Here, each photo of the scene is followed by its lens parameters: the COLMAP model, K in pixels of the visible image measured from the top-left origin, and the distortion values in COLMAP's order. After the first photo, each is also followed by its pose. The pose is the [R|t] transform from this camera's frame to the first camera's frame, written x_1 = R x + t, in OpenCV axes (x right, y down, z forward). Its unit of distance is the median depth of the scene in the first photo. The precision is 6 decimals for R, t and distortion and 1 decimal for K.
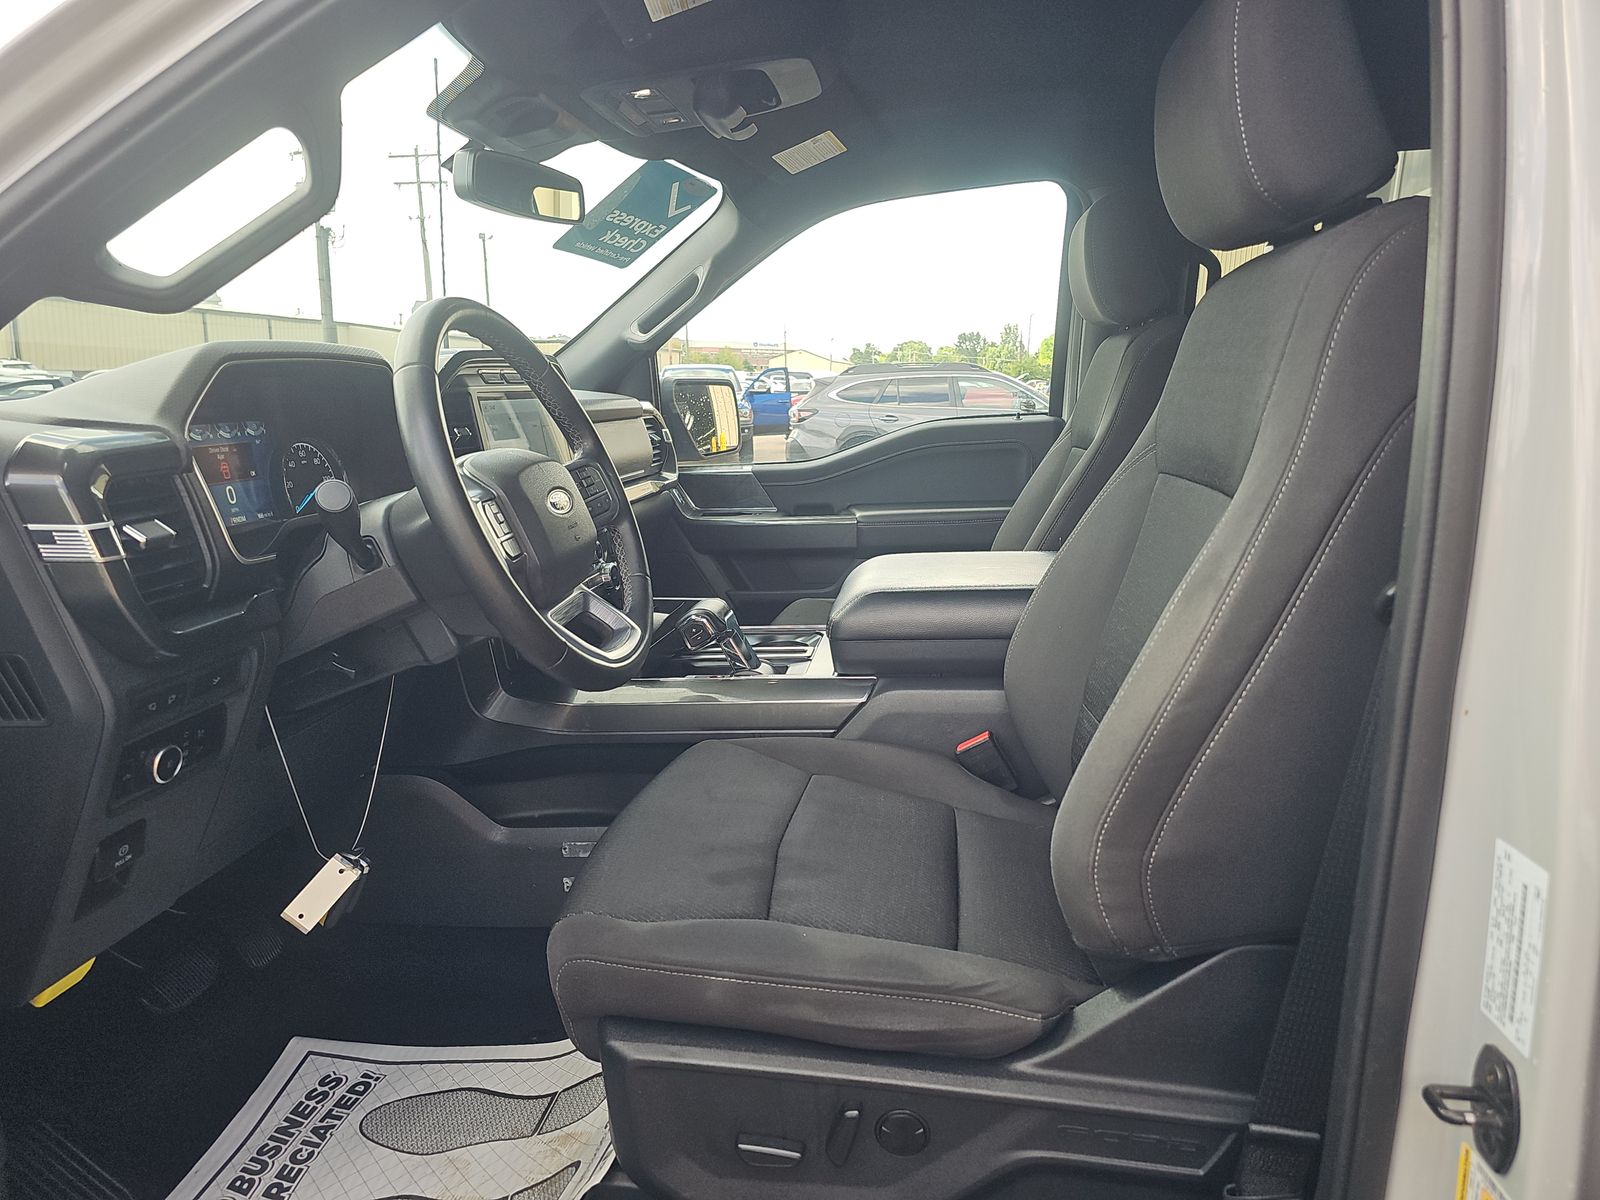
lens RADIAL K [[1021.6, 0, 800.0], [0, 1021.6, 600.0], [0, 0, 1]] dist [0.012223, -0.002770]
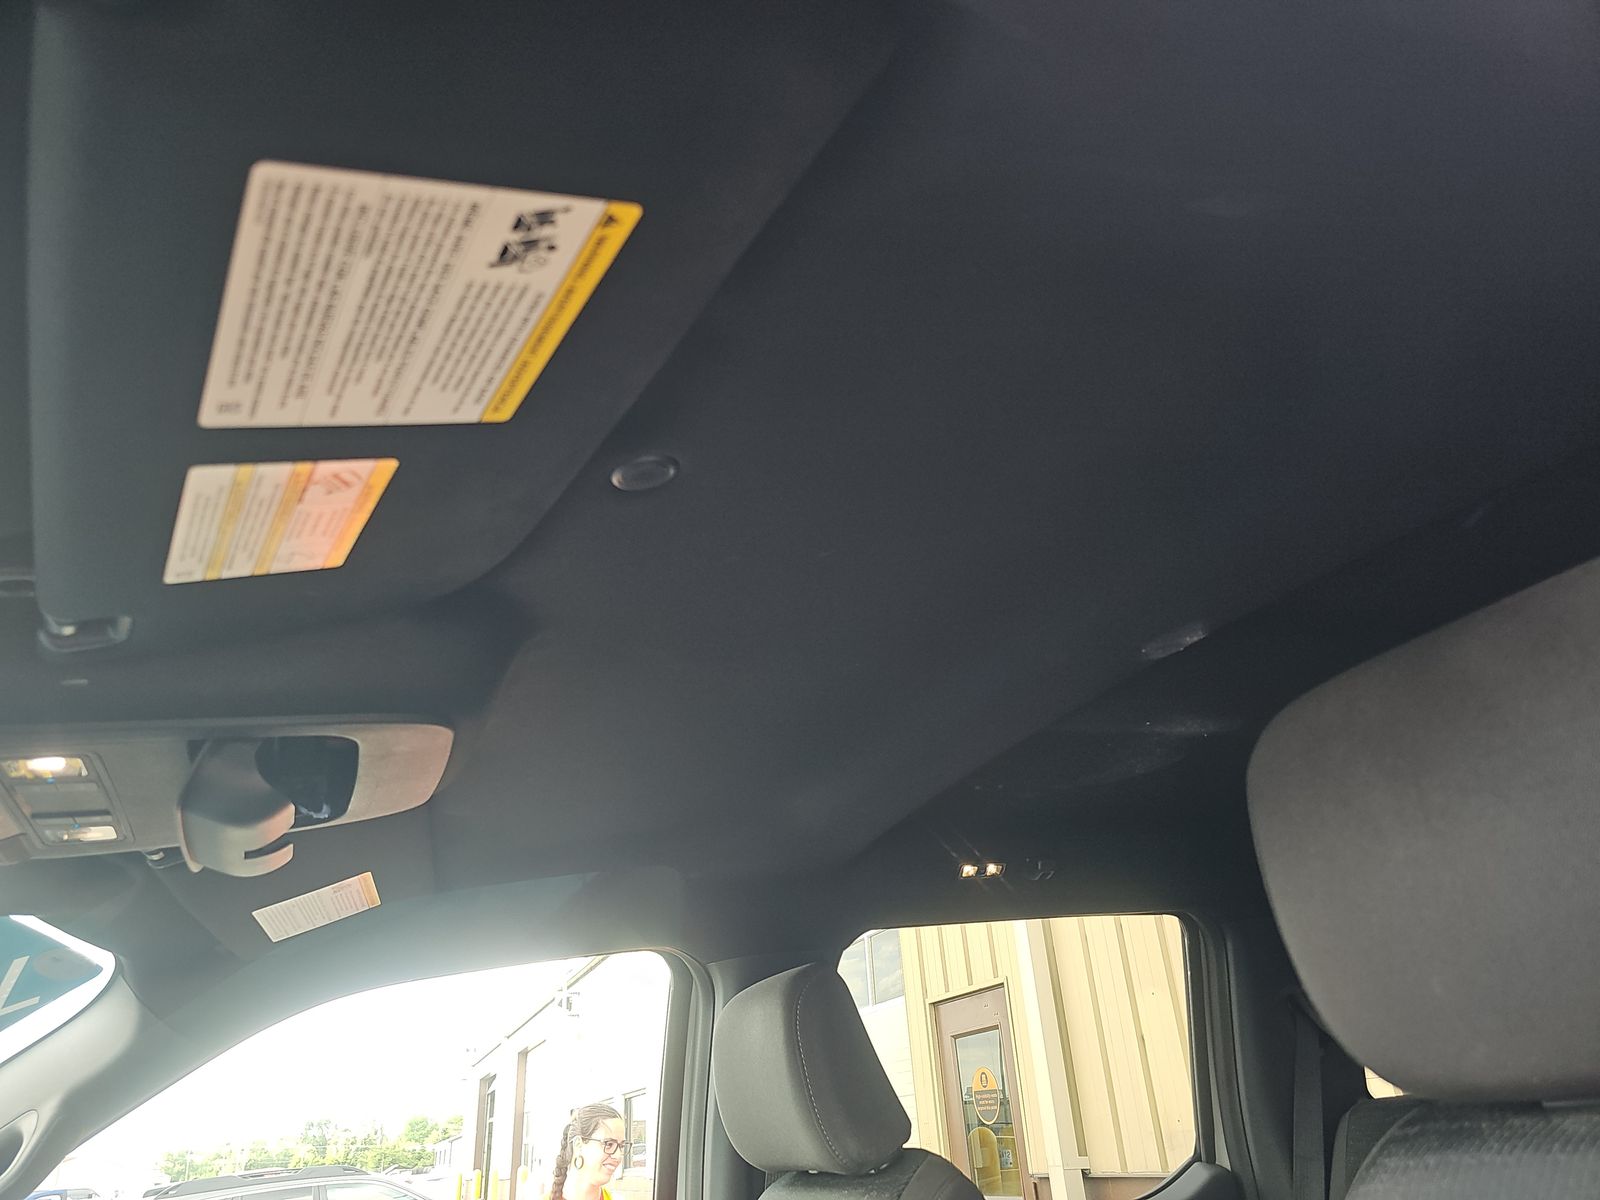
lens RADIAL K [[1021.6, 0, 800.0], [0, 1021.6, 600.0], [0, 0, 1]] dist [0.012223, -0.002770]
pose [[0.856923, 0.167477, 0.487478, -0.072612], [0.195269, 0.769772, -0.607718, -0.150918], [-0.477025, 0.615957, 0.626932, 0.365224]]
